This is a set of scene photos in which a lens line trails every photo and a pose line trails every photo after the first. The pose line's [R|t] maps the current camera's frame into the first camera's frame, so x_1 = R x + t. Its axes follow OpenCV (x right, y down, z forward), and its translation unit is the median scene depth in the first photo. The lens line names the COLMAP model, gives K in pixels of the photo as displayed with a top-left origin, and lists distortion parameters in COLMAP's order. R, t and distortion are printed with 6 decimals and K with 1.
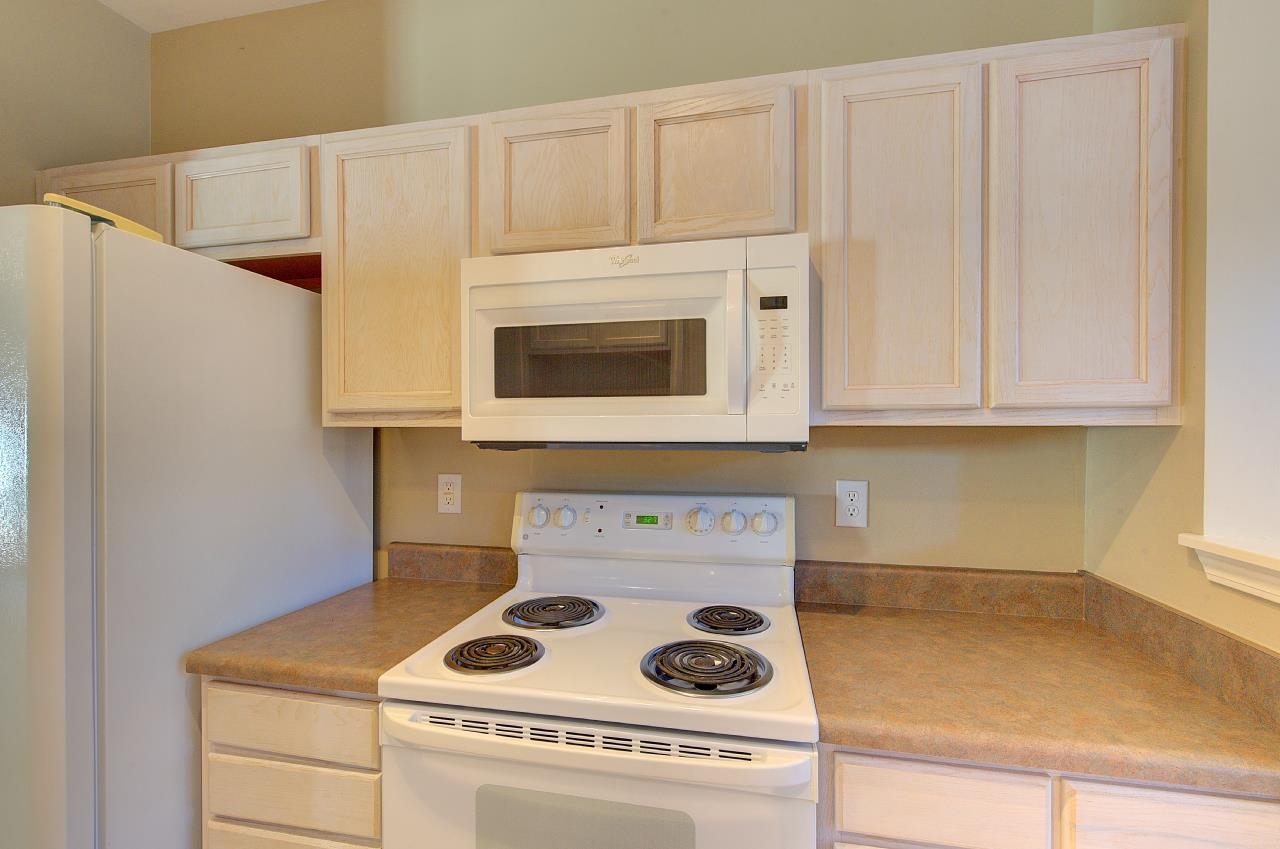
lens RADIAL K [[549.5, 0, 646.5], [0, 549.5, 434.5], [0, 0, 1]] dist [-0.004907, 0.003054]
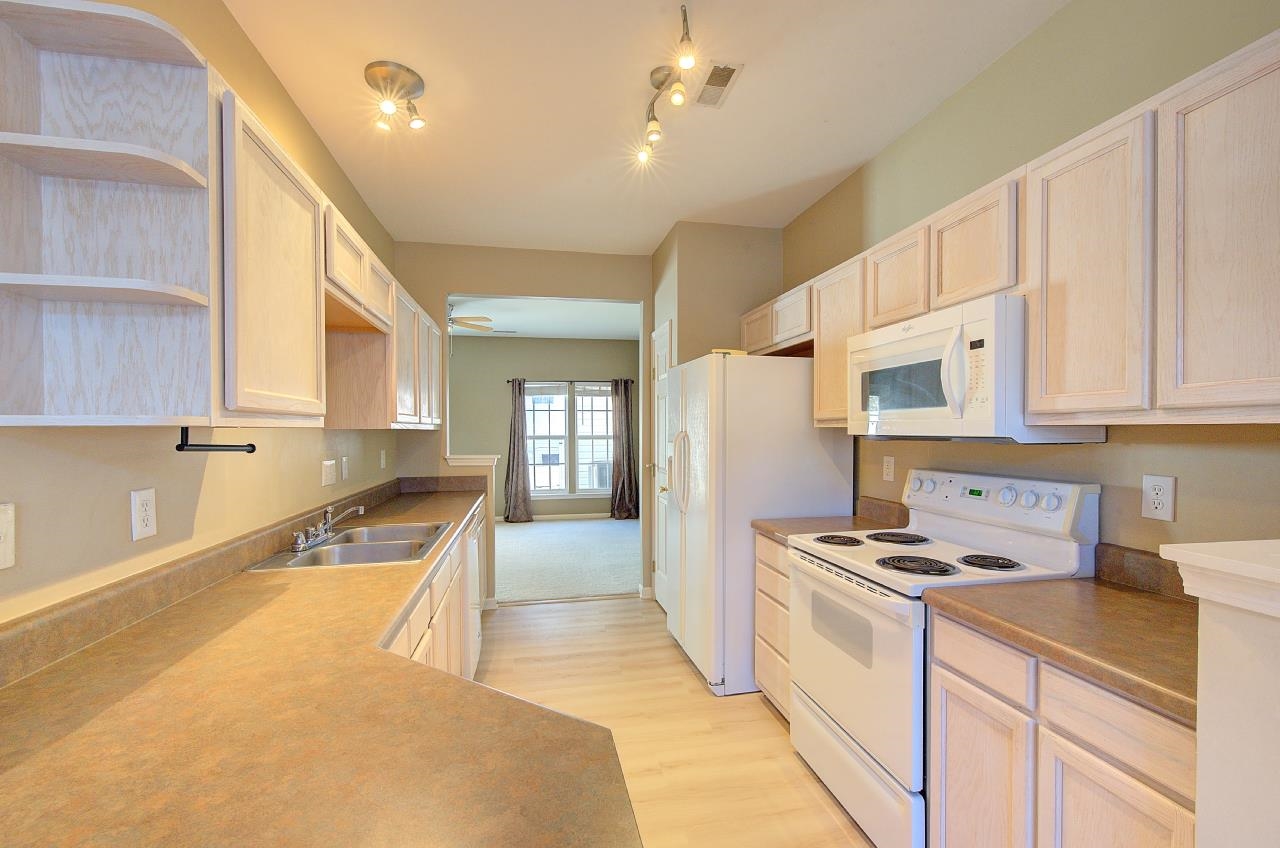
lens RADIAL K [[549.5, 0, 640.0], [0, 549.5, 435.6], [0, 0, 1]] dist [-0.004907, 0.003054]
pose [[0.392316, 0.008907, -0.919787, 1.105487], [-0.003311, 0.999960, 0.008271, 0.001014], [0.919824, -0.000199, 0.392330, -0.389193]]
